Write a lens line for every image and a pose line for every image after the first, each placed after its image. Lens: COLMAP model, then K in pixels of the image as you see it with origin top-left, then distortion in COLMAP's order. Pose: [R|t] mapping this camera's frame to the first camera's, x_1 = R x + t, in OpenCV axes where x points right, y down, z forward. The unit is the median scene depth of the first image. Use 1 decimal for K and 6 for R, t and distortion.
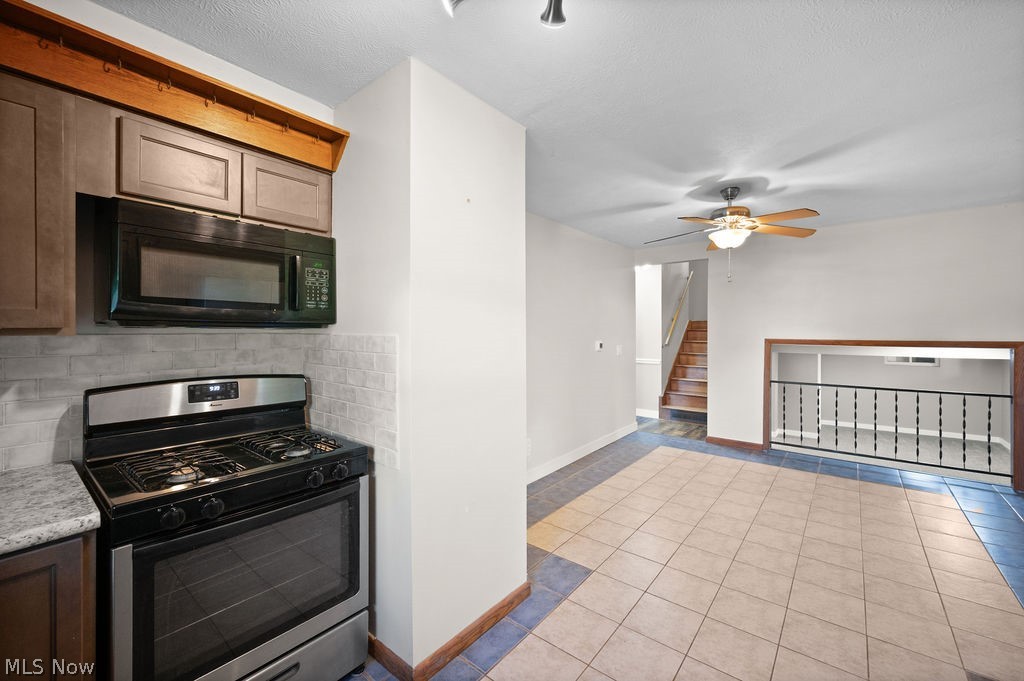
lens RADIAL K [[415.1, 0, 516.4], [0, 415.1, 334.4], [0, 0, 1]] dist [0.000525, 0.000004]
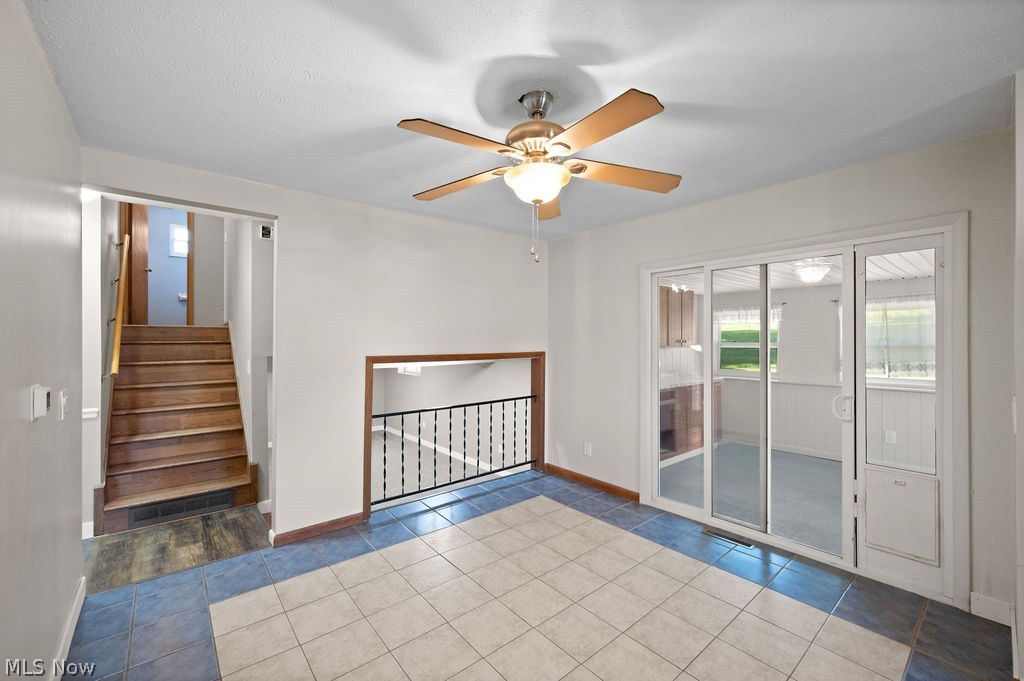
lens RADIAL K [[415.1, 0, 516.4], [0, 415.1, 334.4], [0, 0, 1]] dist [0.000525, 0.000004]
pose [[0.178399, 0.014798, 0.983847, -0.032413], [0.010136, 0.999806, -0.016876, -0.010940], [-0.983906, 0.012983, 0.178214, 0.633027]]
